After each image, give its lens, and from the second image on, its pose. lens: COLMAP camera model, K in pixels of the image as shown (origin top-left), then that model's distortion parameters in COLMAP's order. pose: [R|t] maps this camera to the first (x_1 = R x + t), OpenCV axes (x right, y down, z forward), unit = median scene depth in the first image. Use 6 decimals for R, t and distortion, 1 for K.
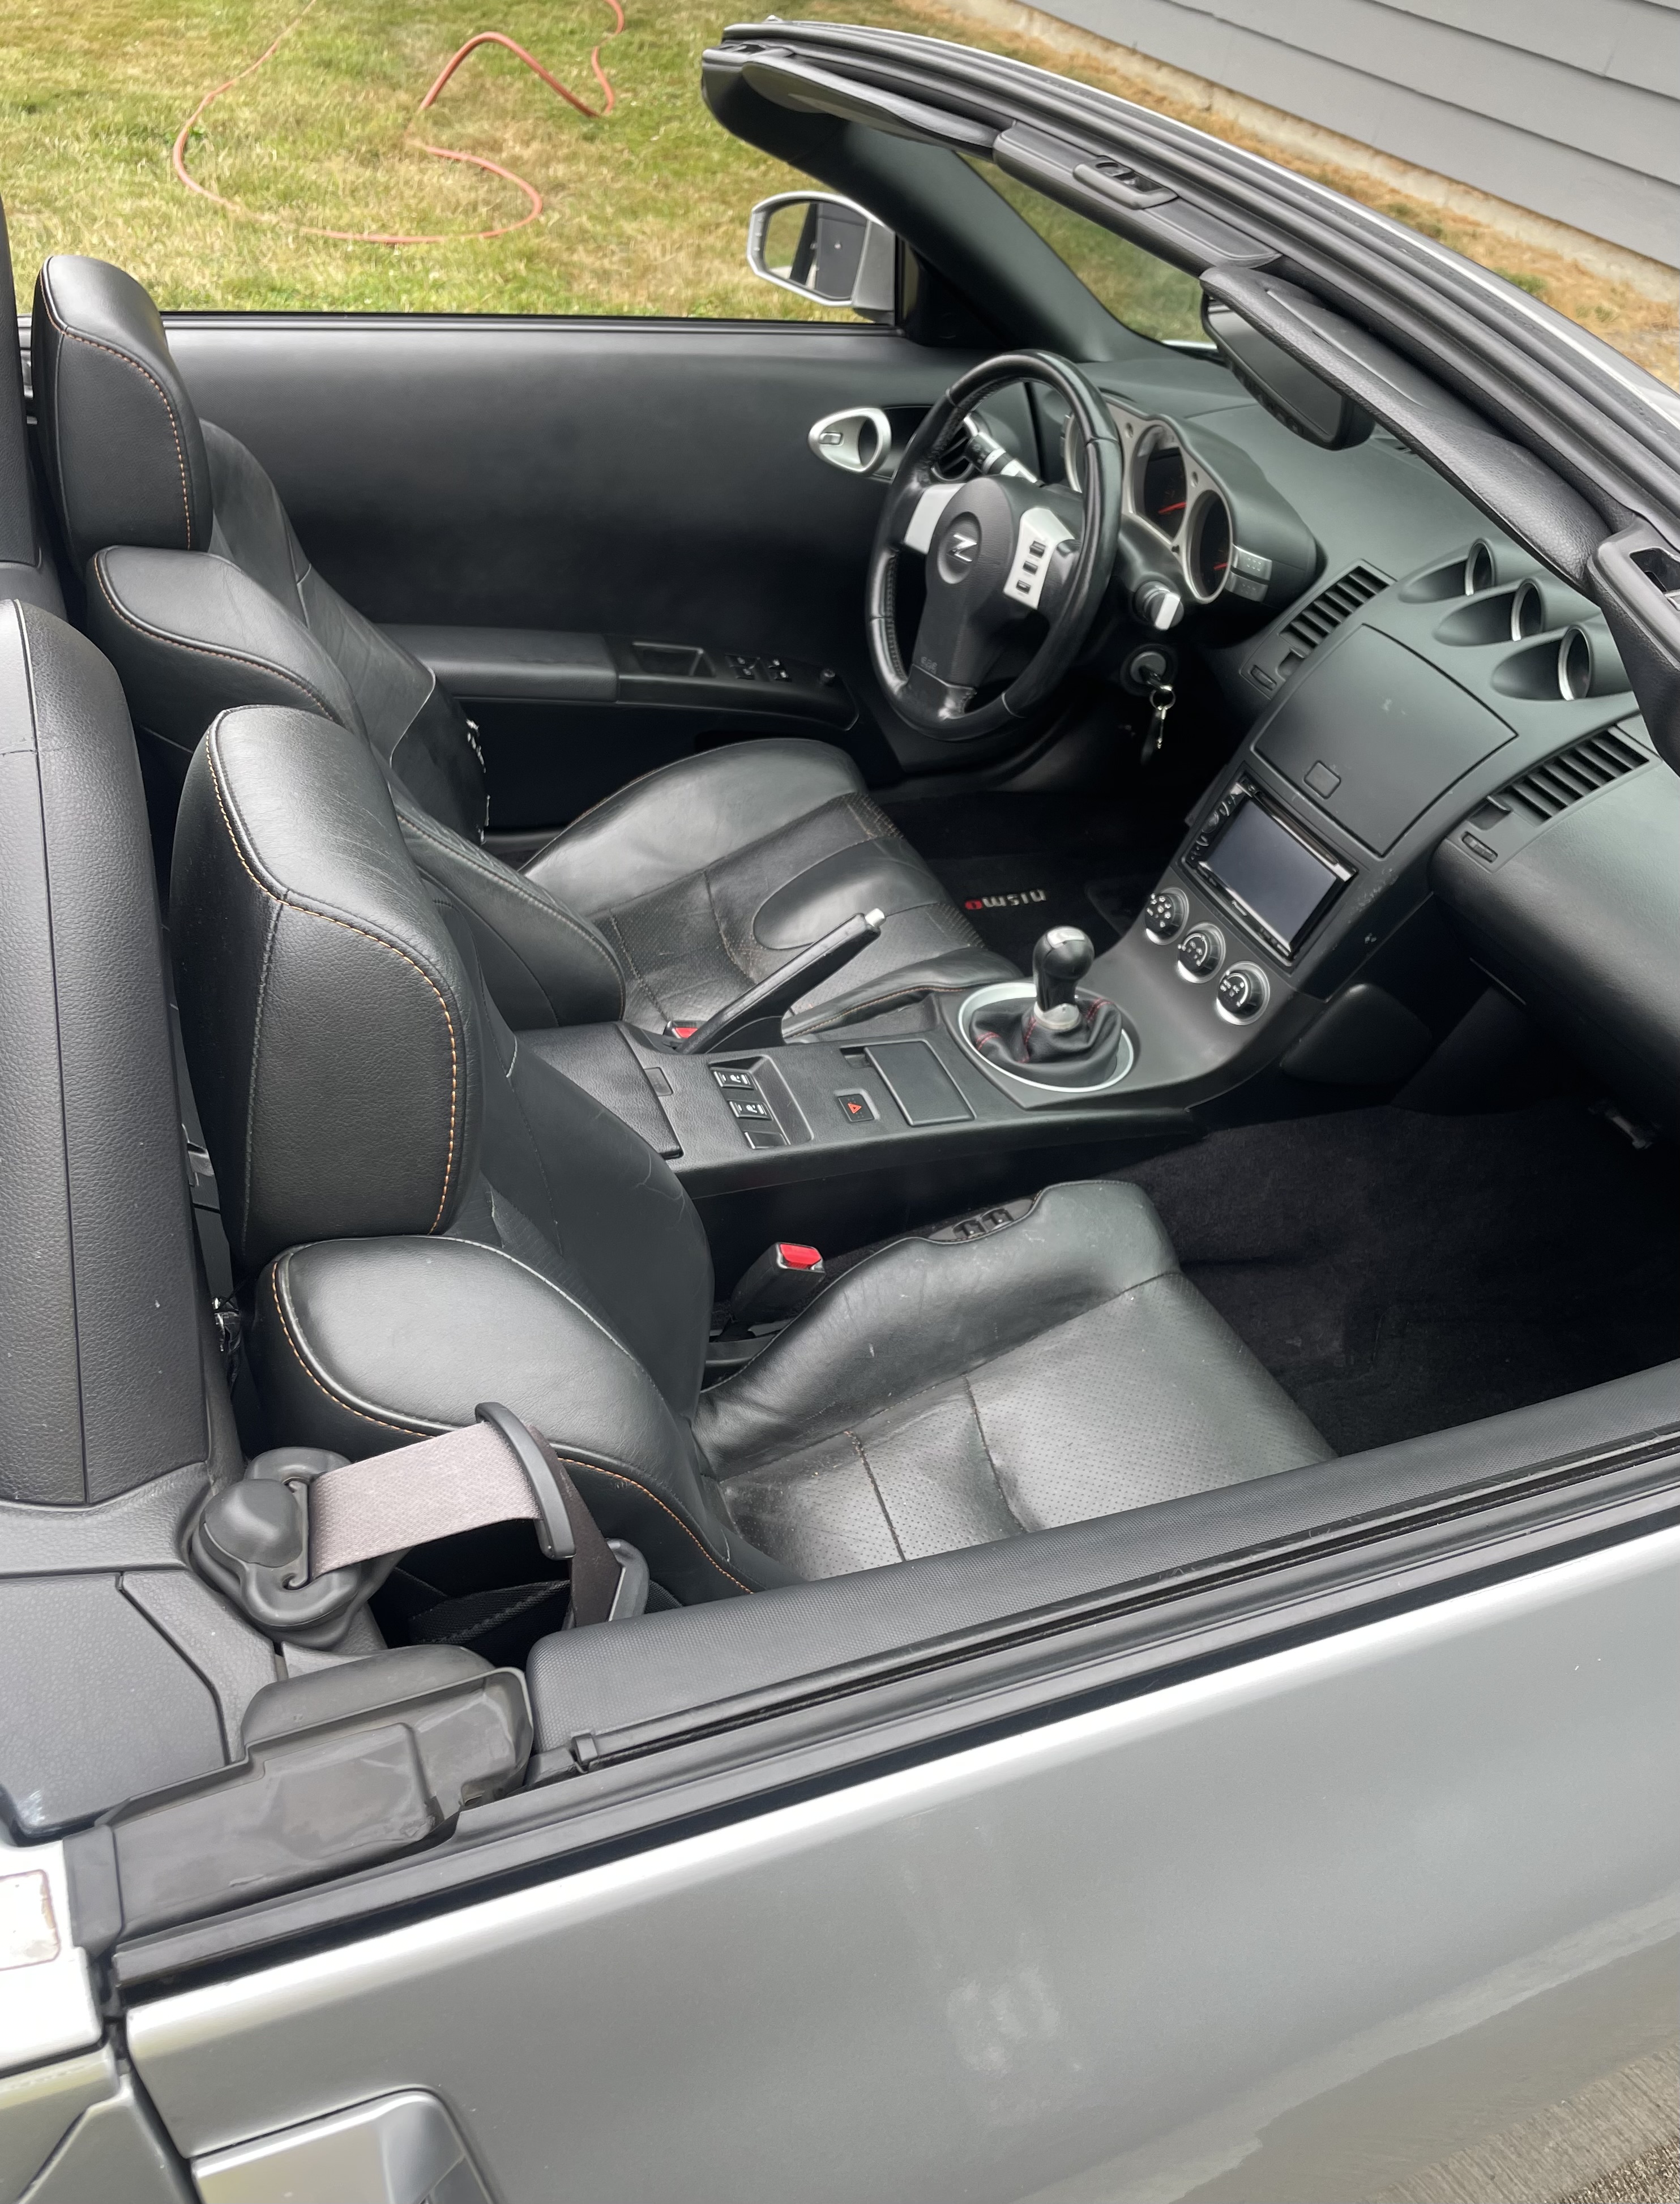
lens RADIAL K [[1783.3, 0, 814.8], [0, 1783.3, 1052.6], [0, 0, 1]] dist [0.045967, 0.001197]
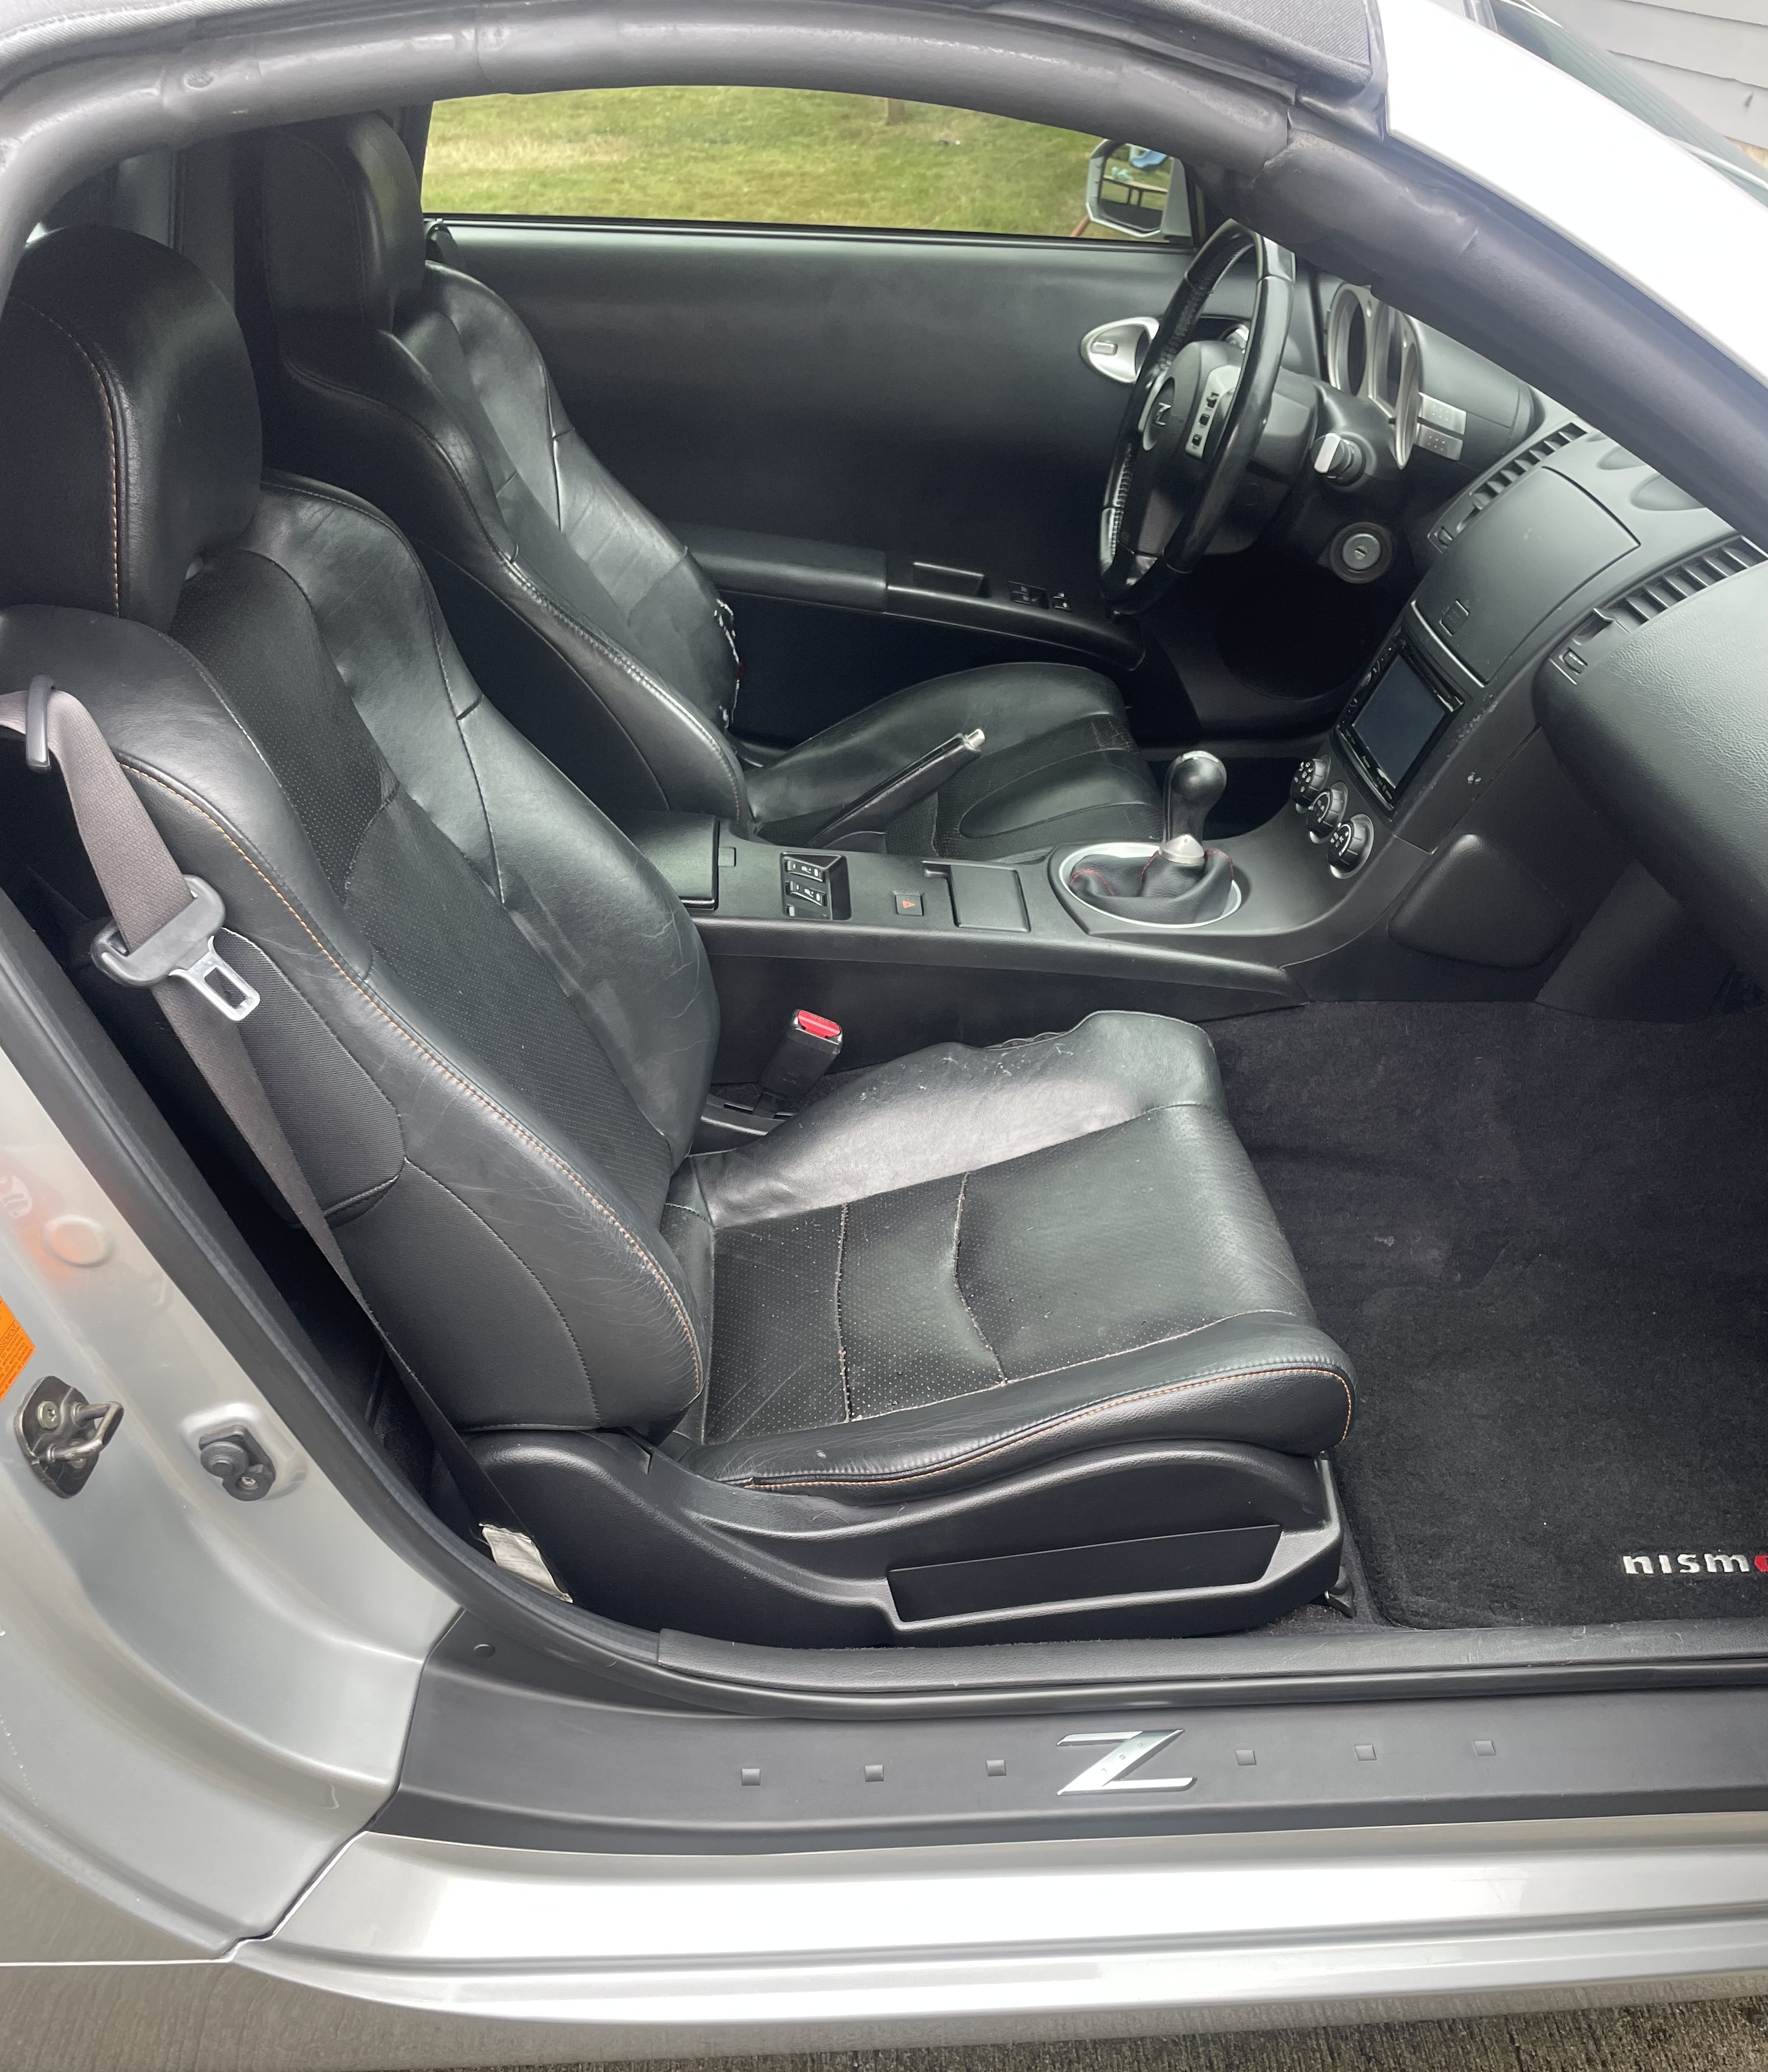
lens RADIAL K [[1792.5, 0, 889.9], [0, 1792.5, 1143.1], [0, 0, 1]] dist [0.106348, -0.111980]
pose [[0.940320, 0.120907, -0.318089, 0.319038], [-0.143128, 0.988571, -0.047347, 0.193410], [0.308729, 0.090049, 0.946878, 0.028122]]
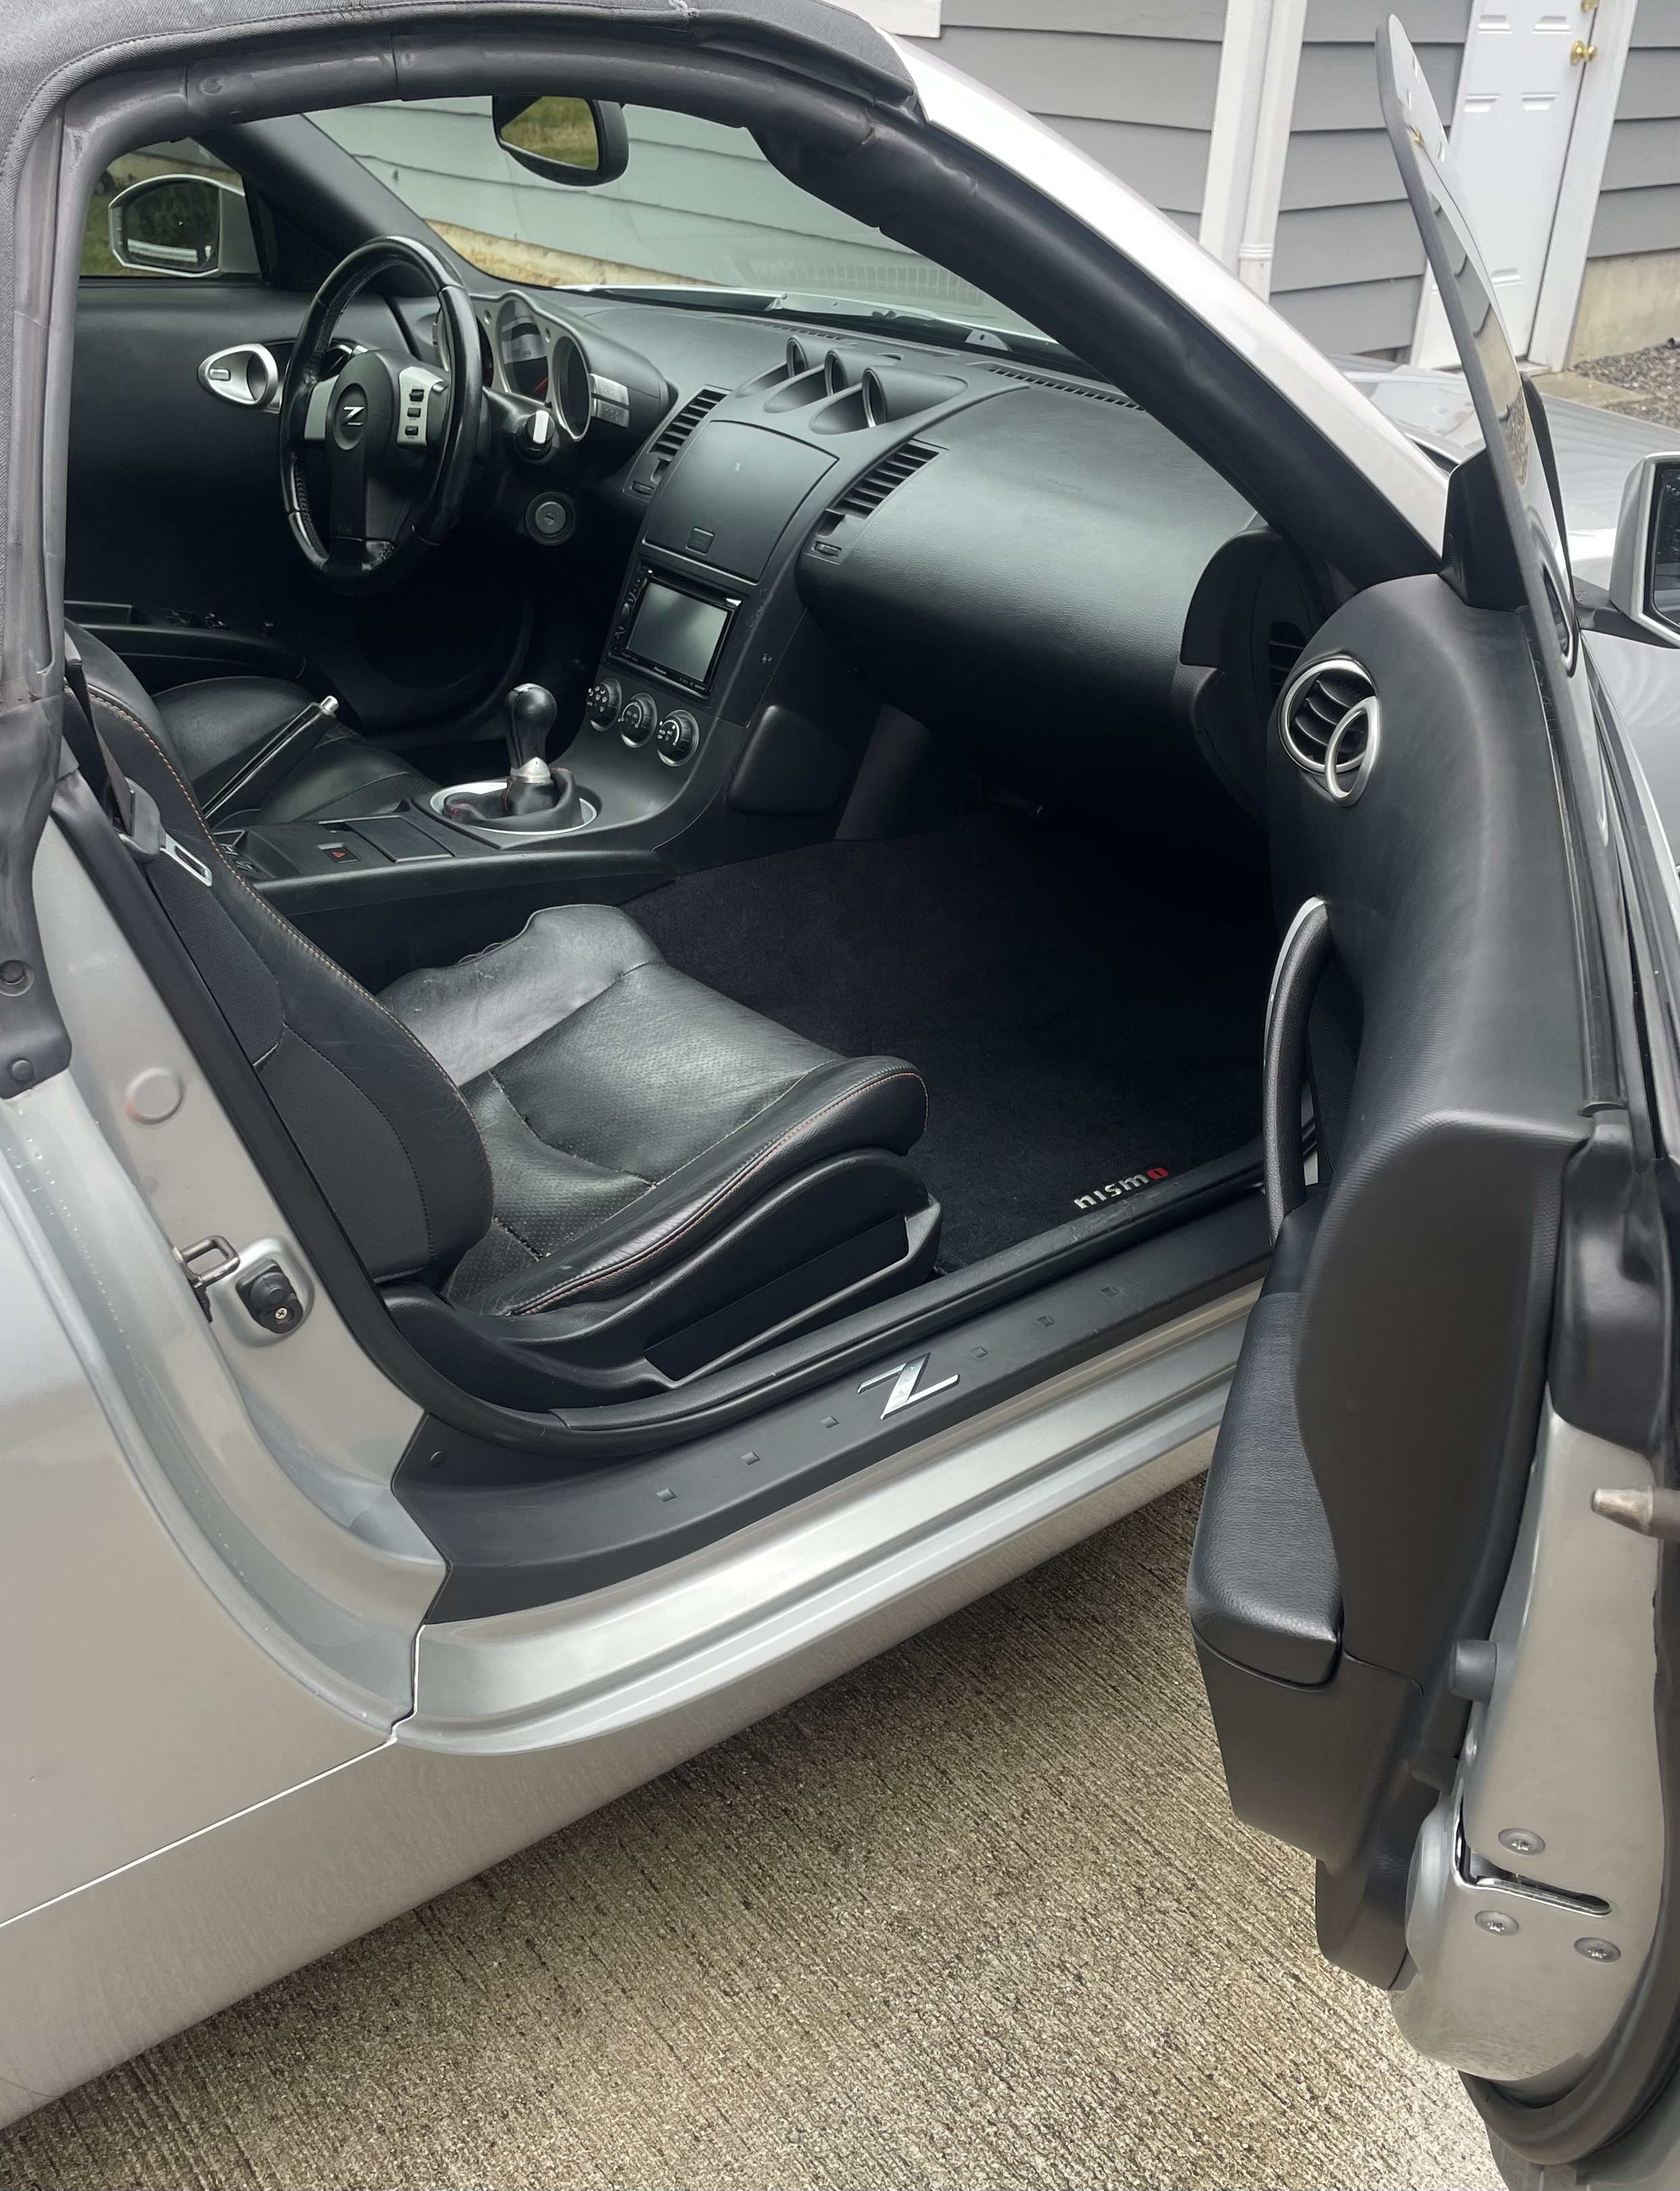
lens RADIAL K [[2060.1, 0, 840.2], [0, 2060.1, 1126.3], [0, 0, 1]] dist [0.045025, -0.010305]
pose [[0.956700, -0.186688, 0.223320, 0.002991], [0.216995, 0.968804, -0.119715, 0.362101], [-0.194004, 0.162991, 0.967366, -0.219279]]
